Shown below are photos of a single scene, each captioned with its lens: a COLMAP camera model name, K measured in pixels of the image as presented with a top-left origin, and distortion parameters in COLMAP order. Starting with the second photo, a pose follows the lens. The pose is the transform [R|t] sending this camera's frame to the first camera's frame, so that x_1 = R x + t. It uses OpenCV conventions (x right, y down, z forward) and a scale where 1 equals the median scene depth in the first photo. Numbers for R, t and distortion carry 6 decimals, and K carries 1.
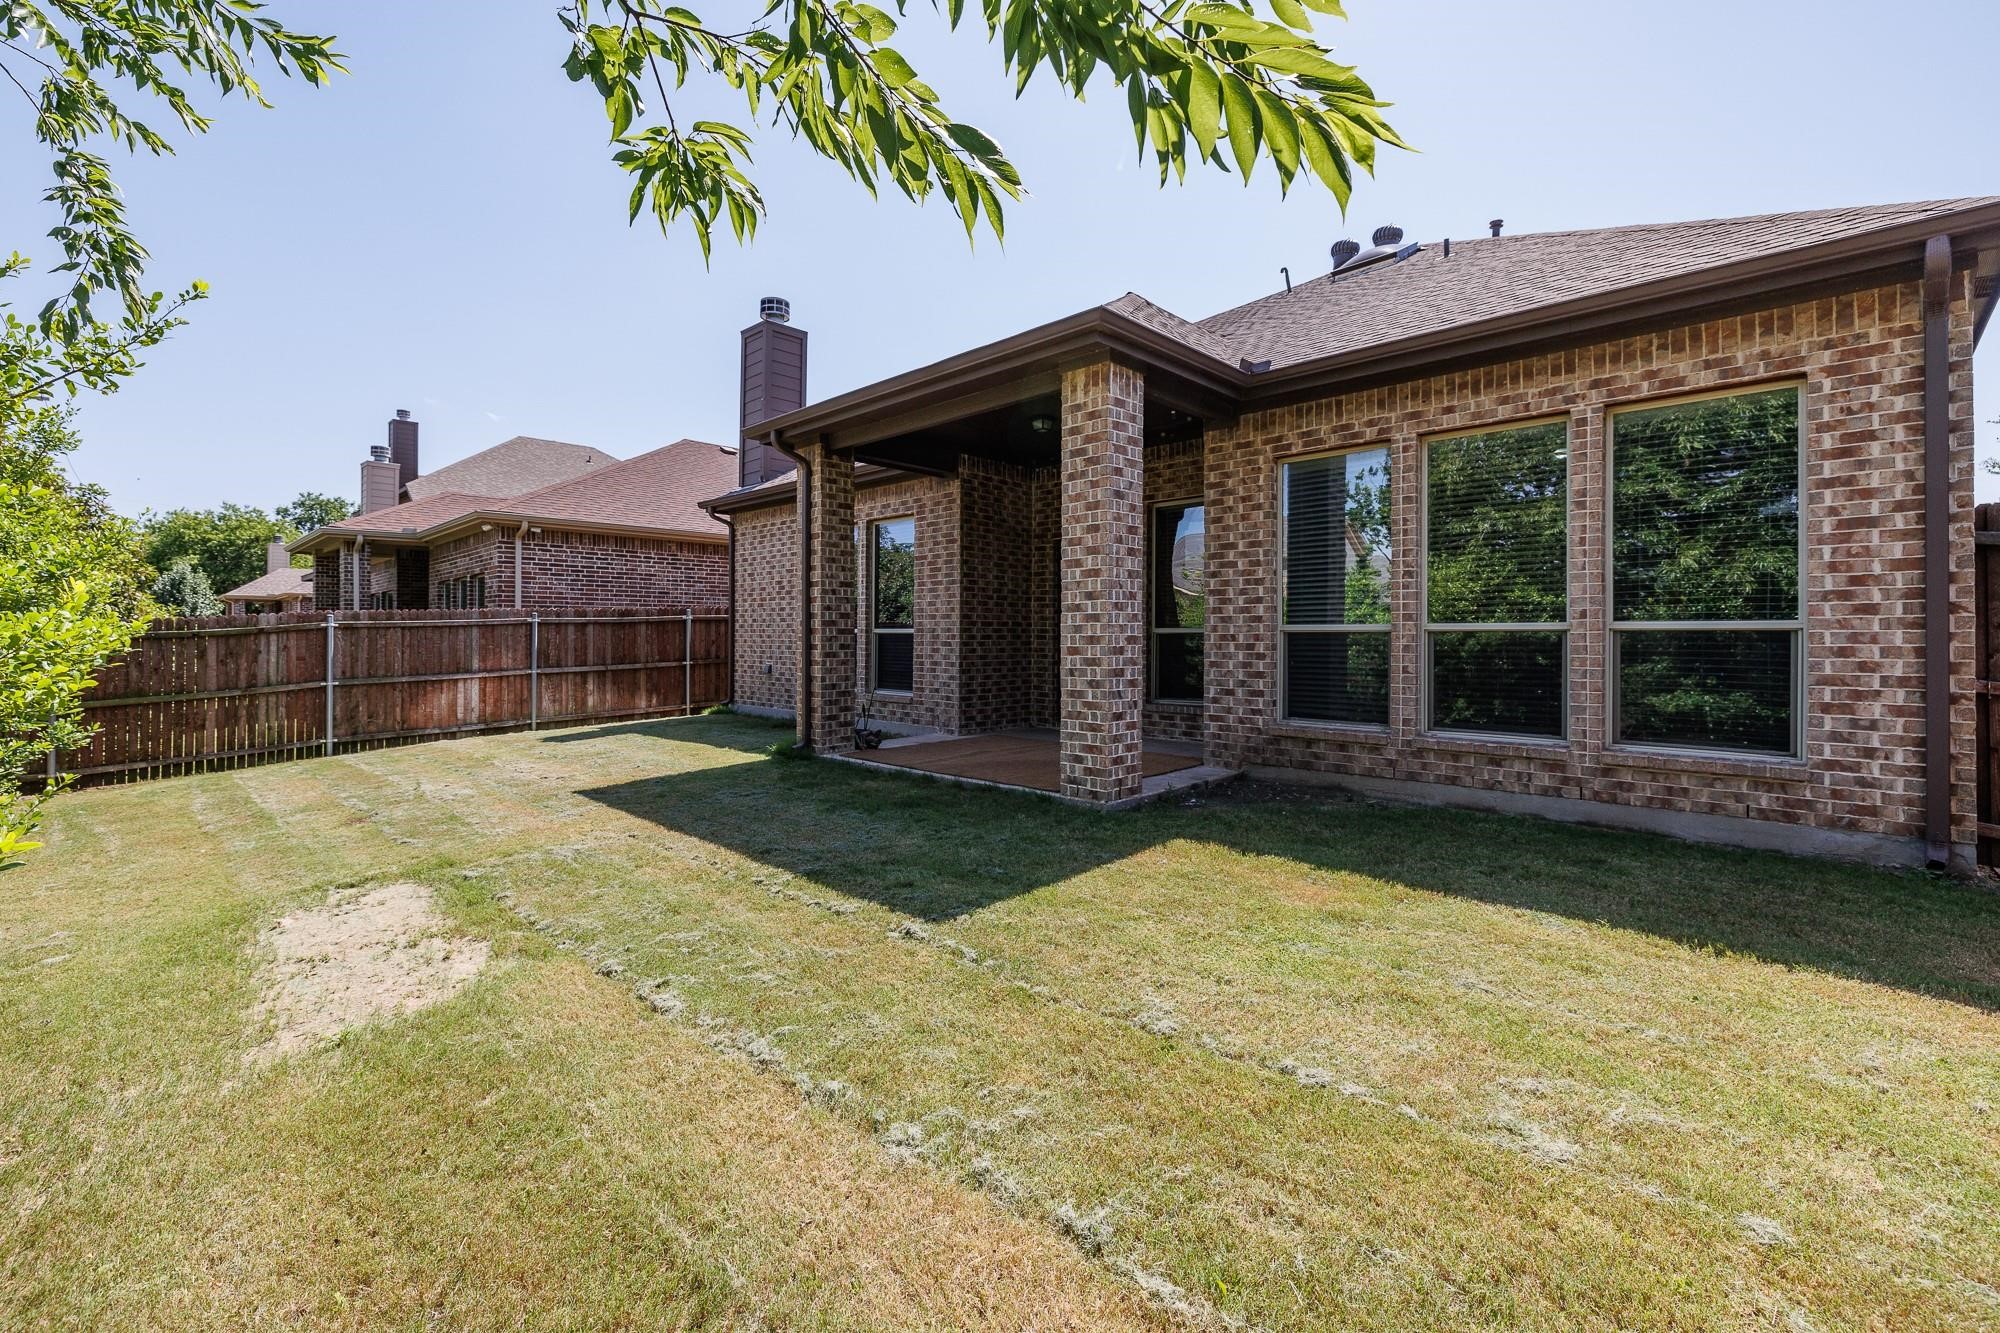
lens RADIAL K [[853.3, 0, 1002.0], [0, 853.3, 649.9], [0, 0, 1]] dist [-0.002695, -0.000437]
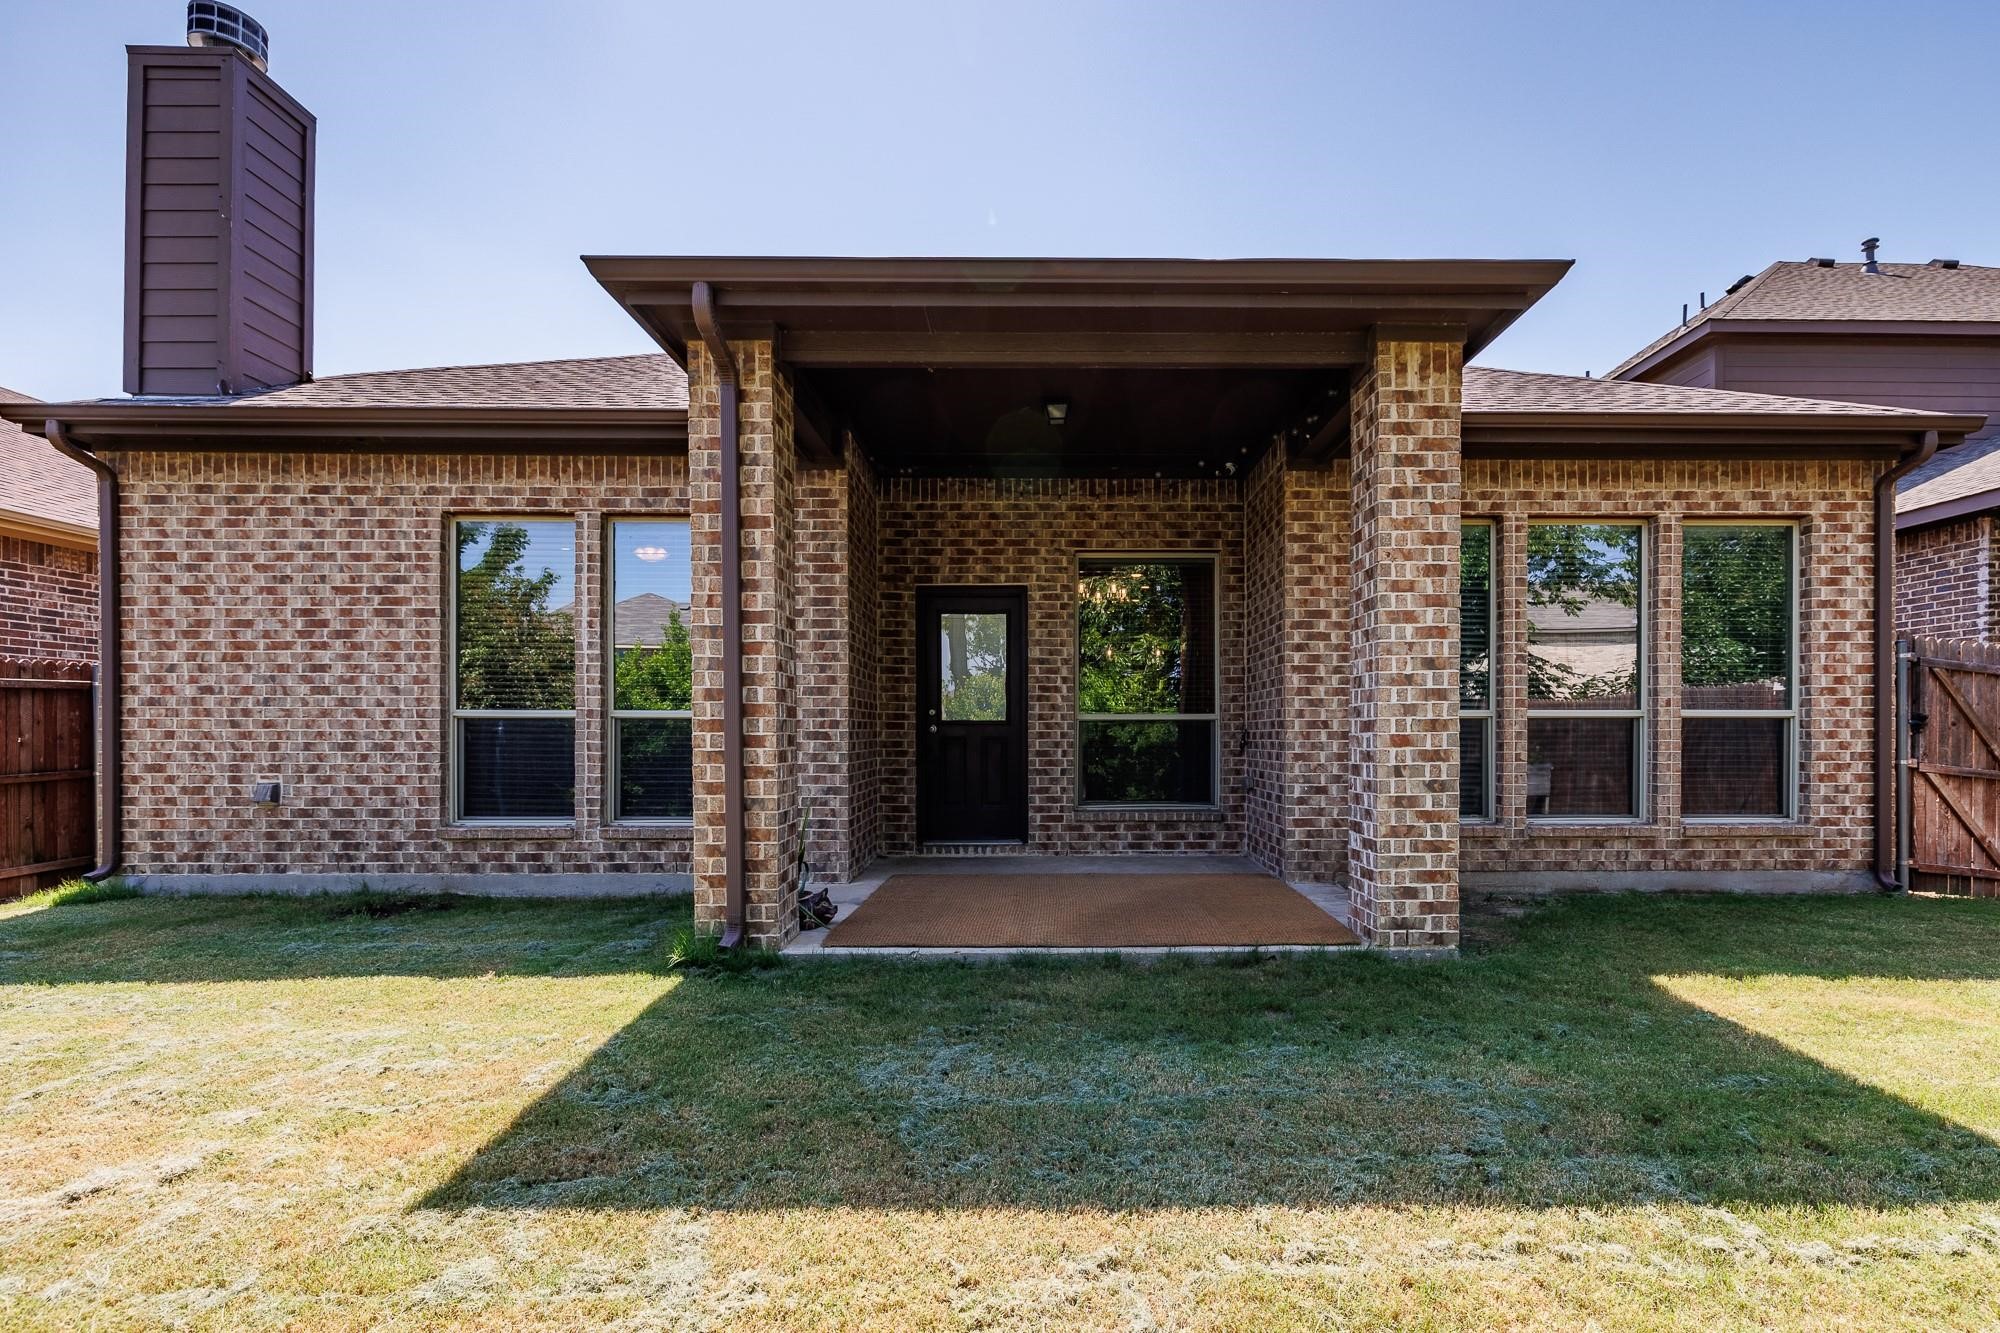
lens RADIAL K [[901.5, 0, 1006.1], [0, 901.5, 749.2], [0, 0, 1]] dist [-0.000963, -0.000132]
pose [[0.703333, -0.015905, 0.710683, -0.685666], [0.012431, 0.999872, 0.010075, -0.003625], [-0.710752, 0.001748, 0.703440, 0.718055]]
